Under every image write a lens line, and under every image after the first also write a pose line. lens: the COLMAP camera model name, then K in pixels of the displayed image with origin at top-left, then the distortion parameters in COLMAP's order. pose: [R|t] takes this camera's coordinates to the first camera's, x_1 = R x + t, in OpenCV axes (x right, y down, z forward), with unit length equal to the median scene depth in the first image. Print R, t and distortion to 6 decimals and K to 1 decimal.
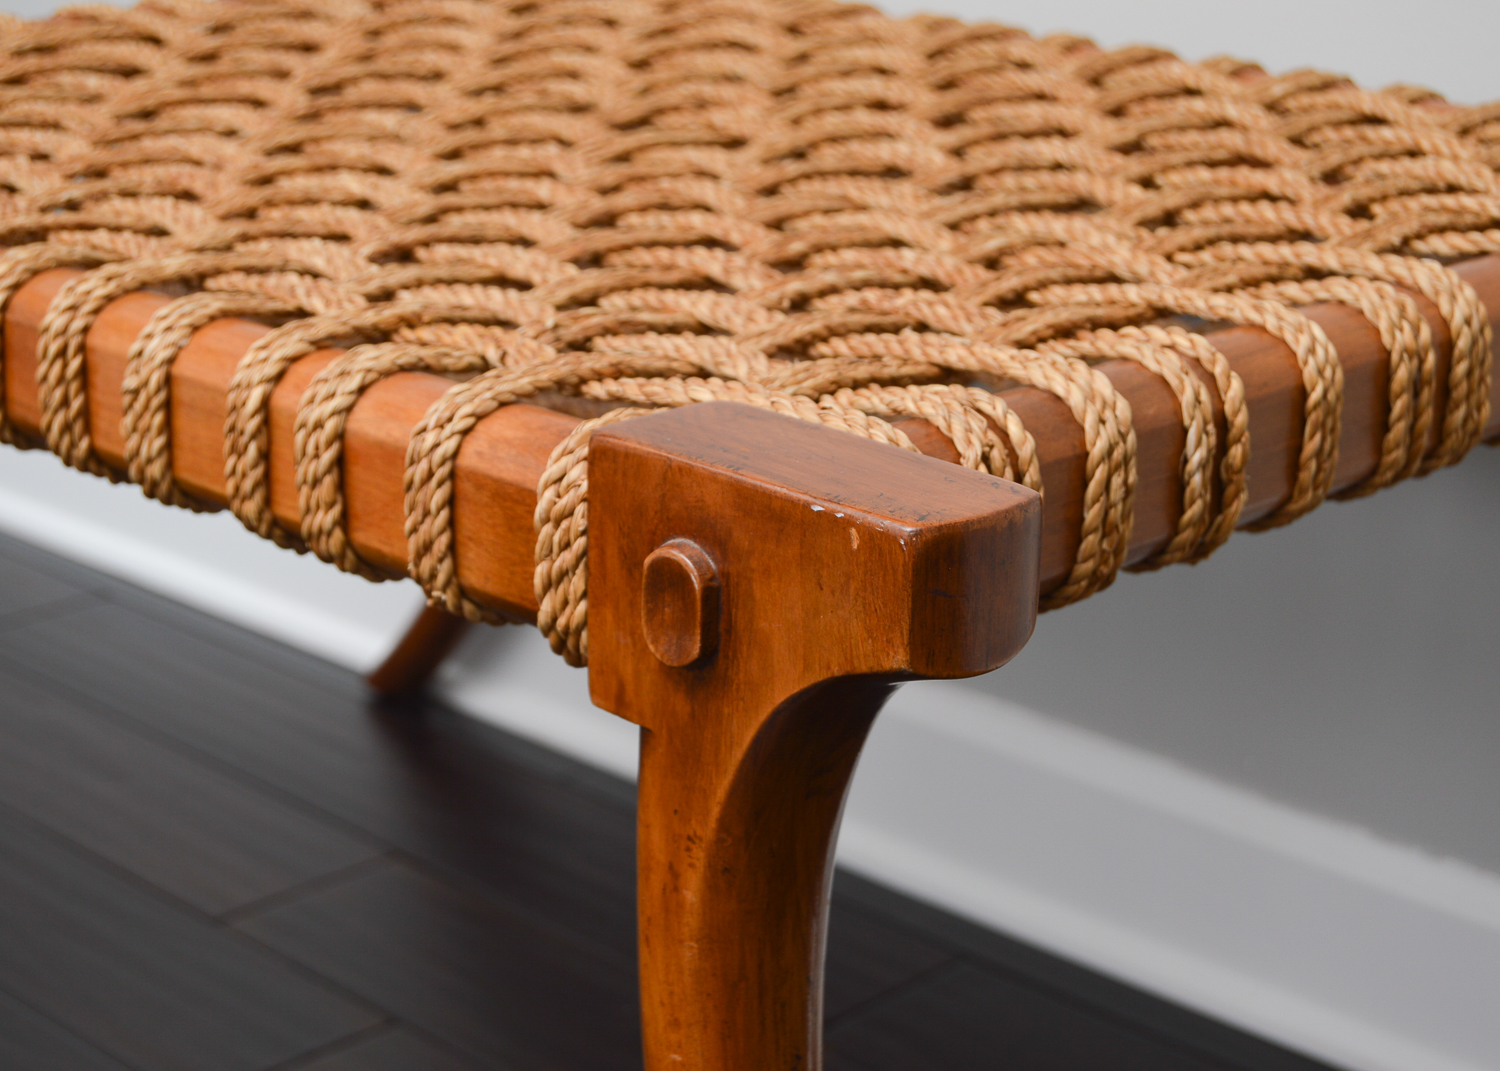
lens RADIAL K [[3037.0, 0, 750.0], [0, 3037.0, 535.5], [0, 0, 1]] dist [0.057803, -0.045173]
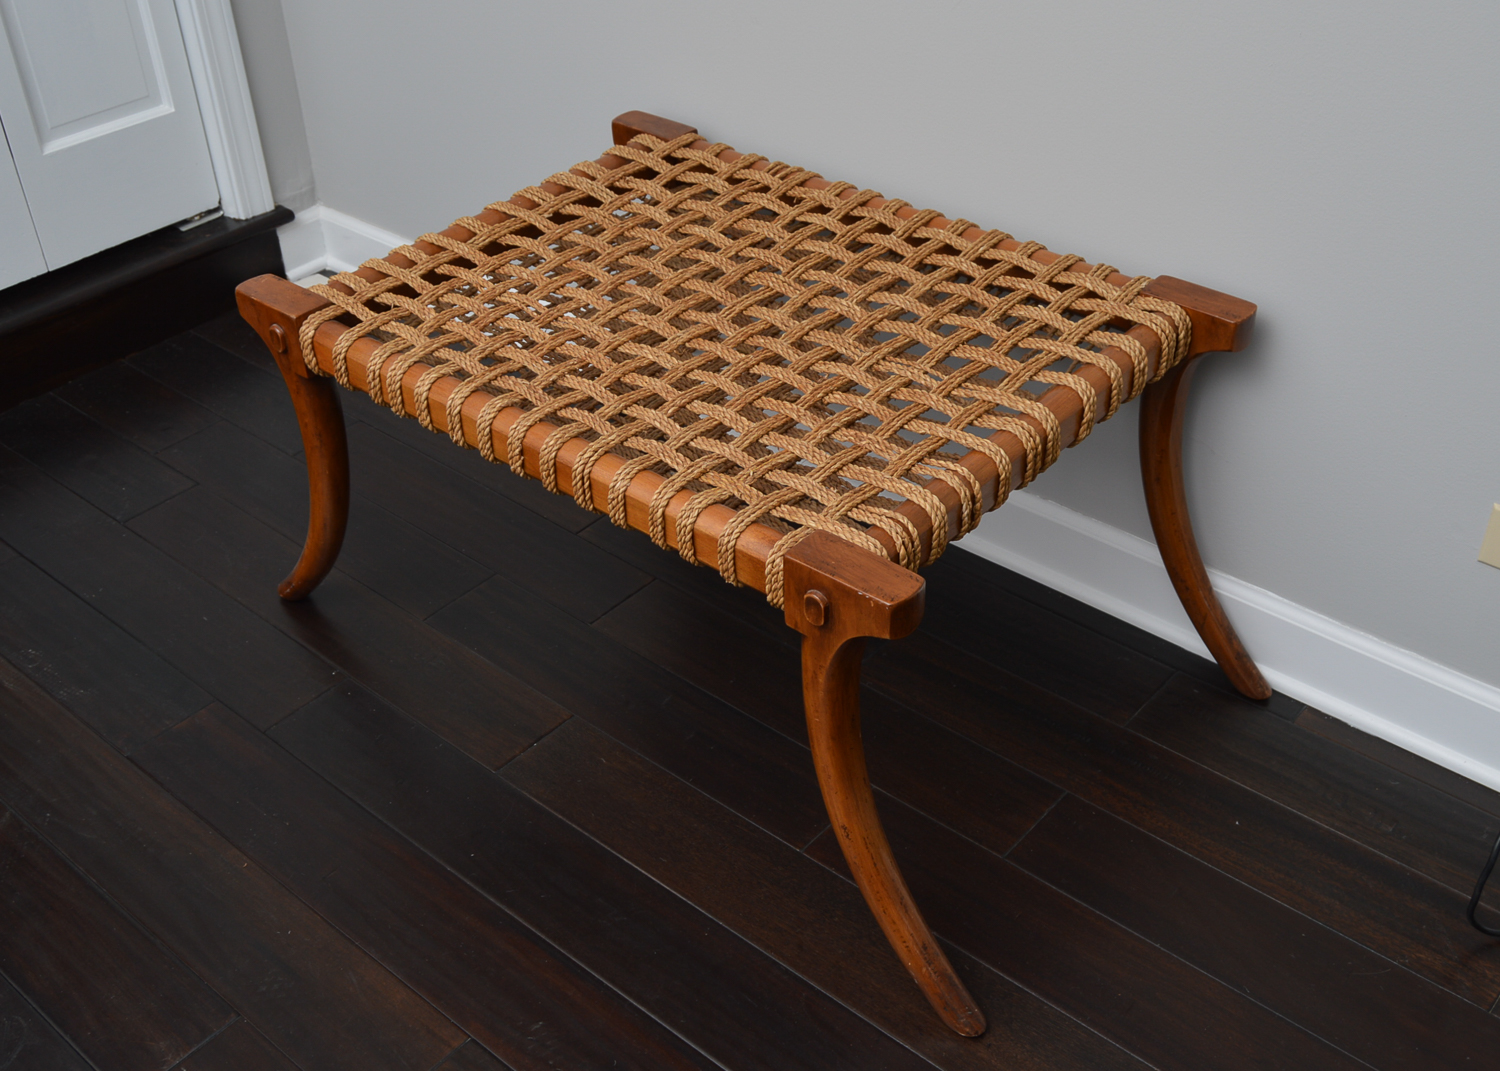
lens RADIAL K [[1630.0, 0, 750.0], [0, 1630.0, 535.5], [0, 0, 1]] dist [-0.000129, 0.000084]
pose [[0.996477, -0.079867, 0.025597, -0.125121], [0.067941, 0.947662, 0.311961, -0.570751], [-0.049173, -0.309123, 0.949750, -0.617351]]
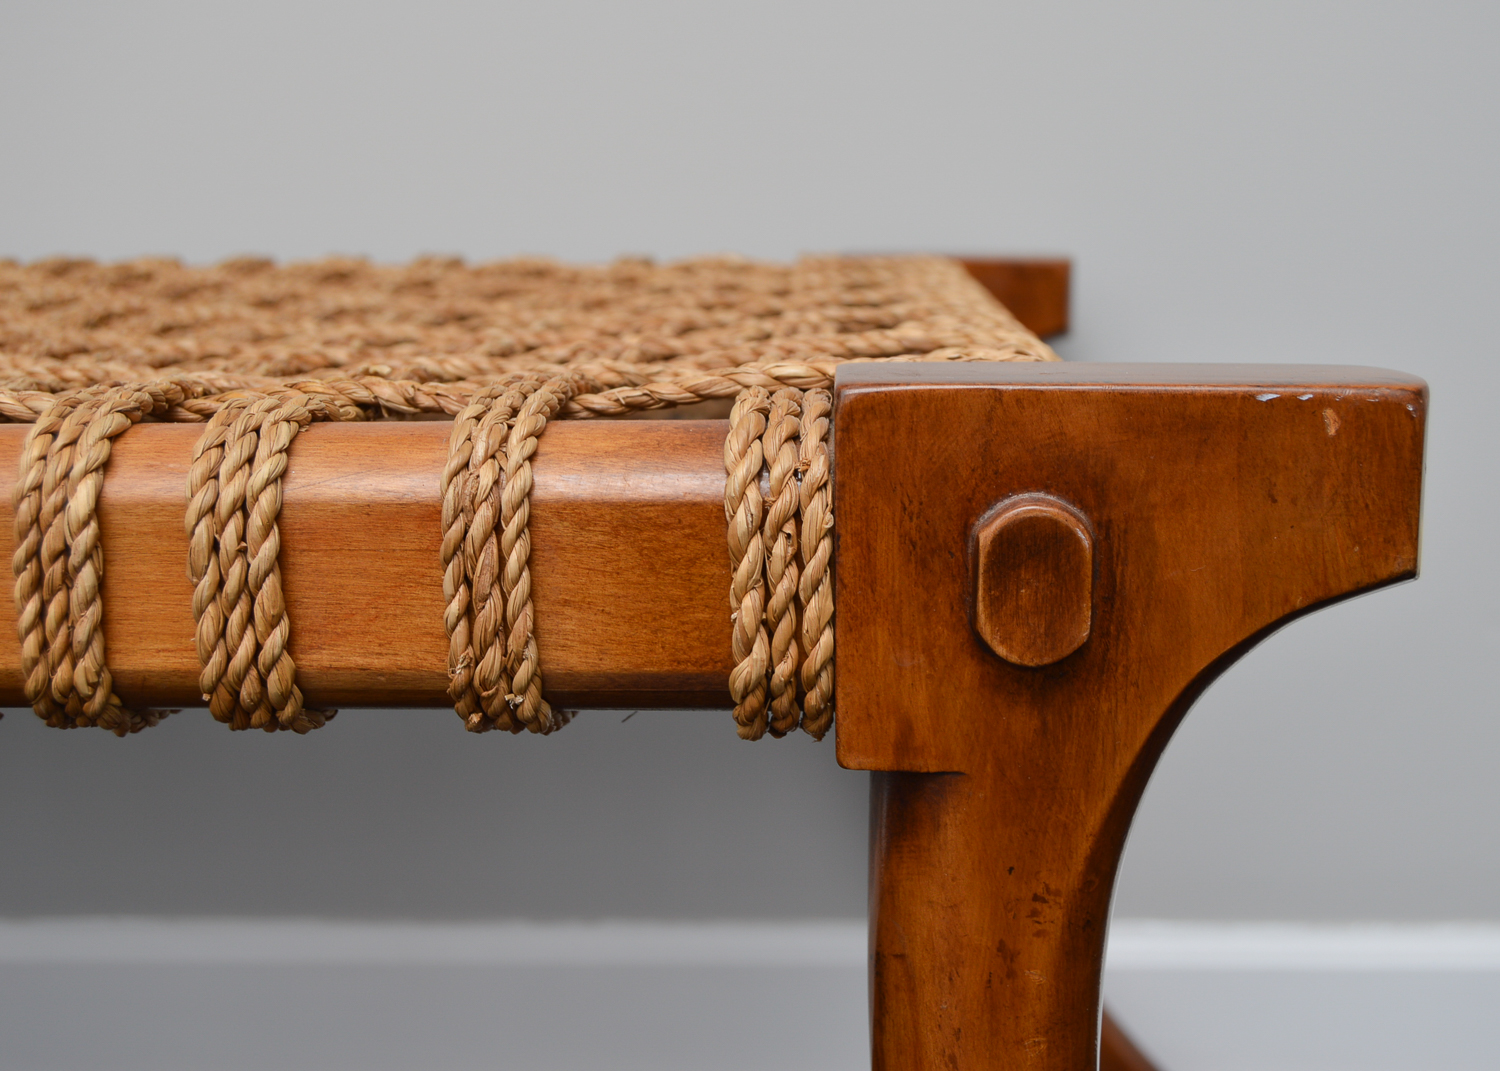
lens RADIAL K [[2087.4, 0, 750.0], [0, 2087.4, 535.5], [0, 0, 1]] dist [-0.015481, -0.006394]
pose [[0.725554, -0.143512, 0.673035, -0.392419], [0.226922, 0.973206, -0.037112, 0.013767], [-0.649675, 0.179653, 0.738679, 0.616266]]
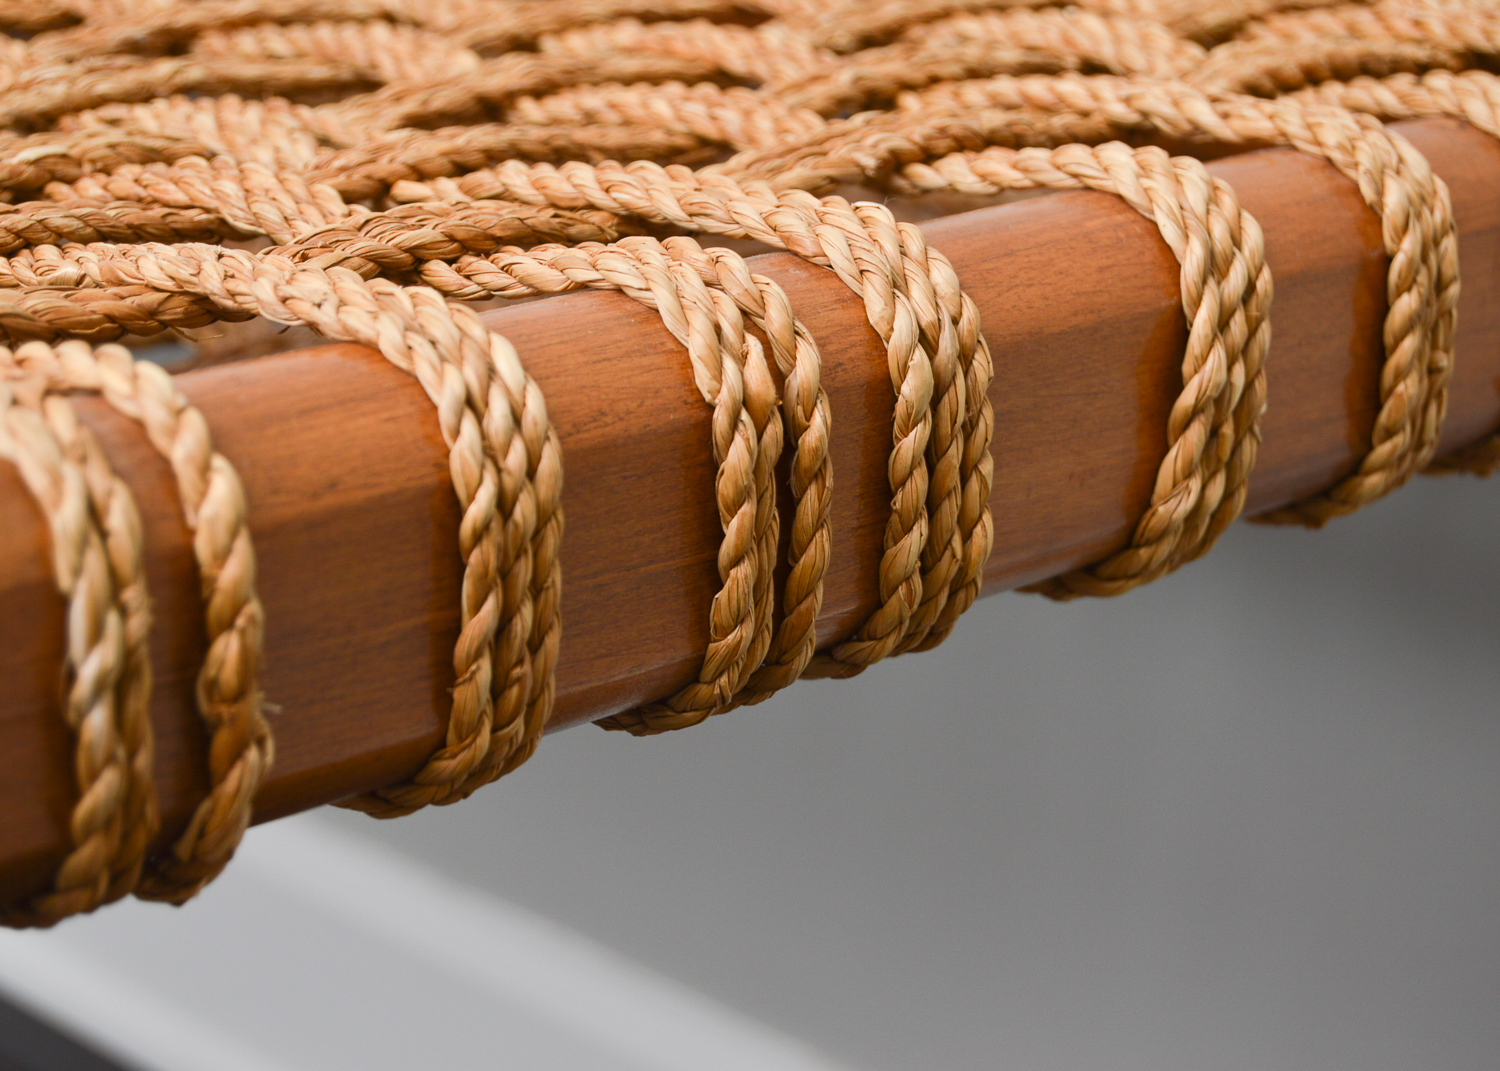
lens RADIAL K [[3604.2, 0, 771.6], [0, 3604.2, 535.2], [0, 0, 1]] dist [0.154059, 0.150955]
pose [[0.999764, 0.018394, -0.011598, 0.256870], [-0.018416, 0.999829, -0.001814, -0.046757], [0.011563, 0.002027, 0.999931, 0.547266]]
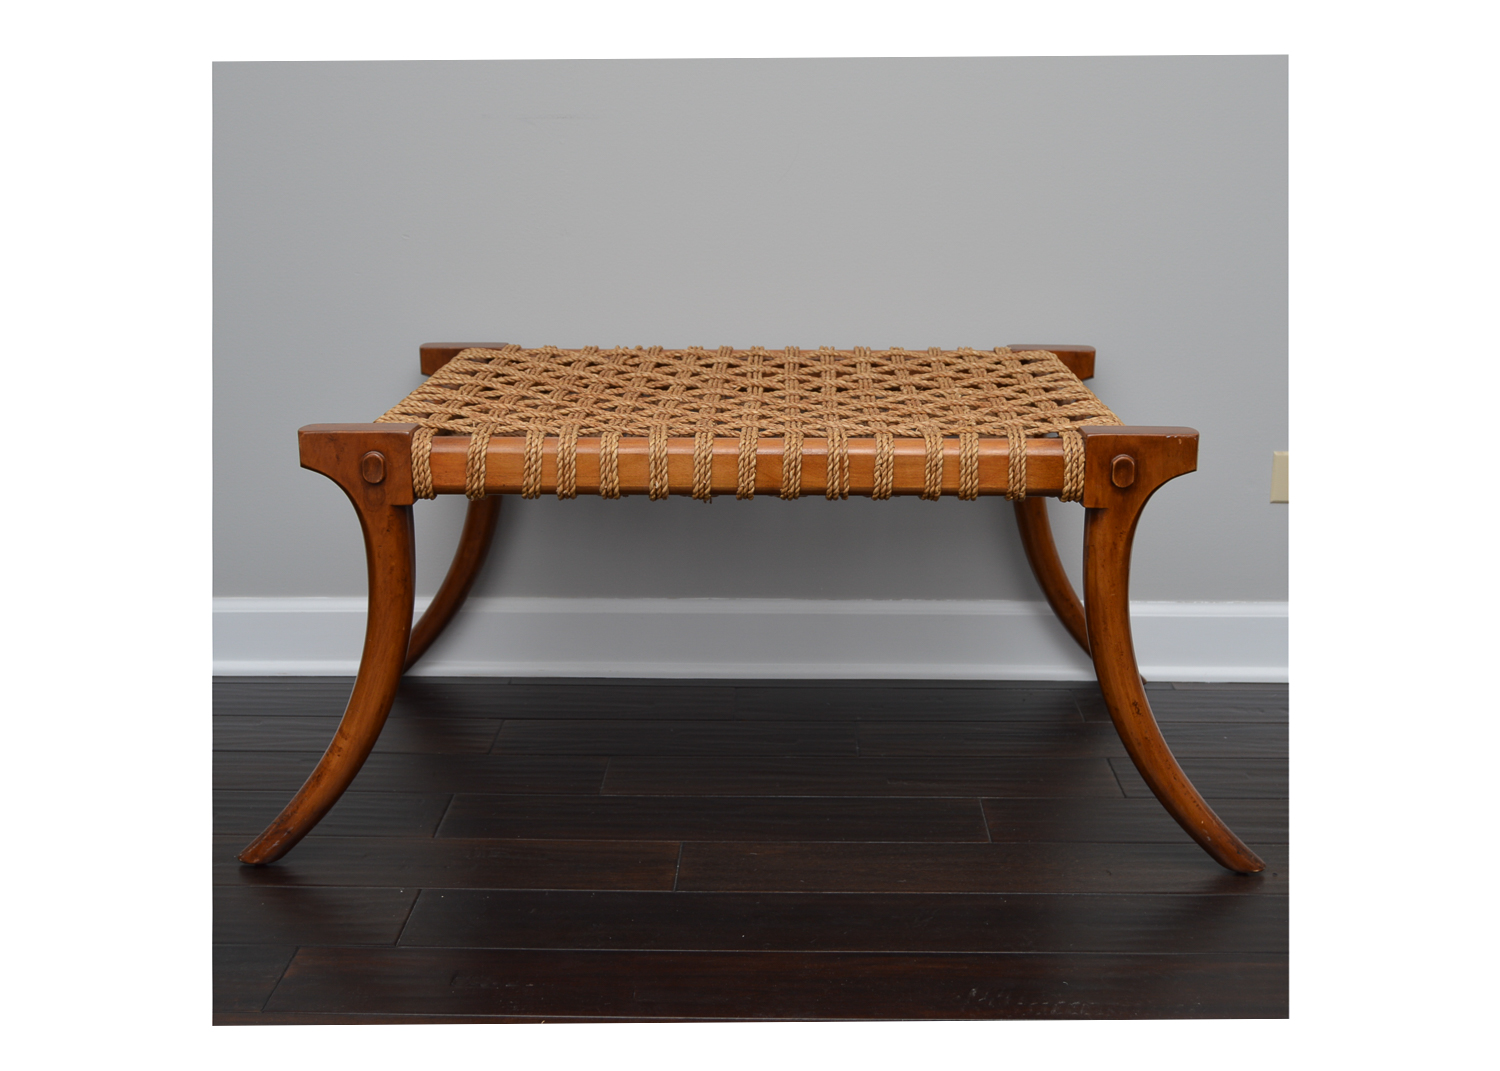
lens RADIAL K [[1657.8, 0, 750.0], [0, 1657.8, 535.5], [0, 0, 1]] dist [-0.010826, -0.002776]
pose [[0.725421, -0.187397, 0.662304, -1.696202], [0.223188, 0.974276, 0.031210, -0.066949], [-0.651115, 0.125177, 0.748585, -0.268842]]
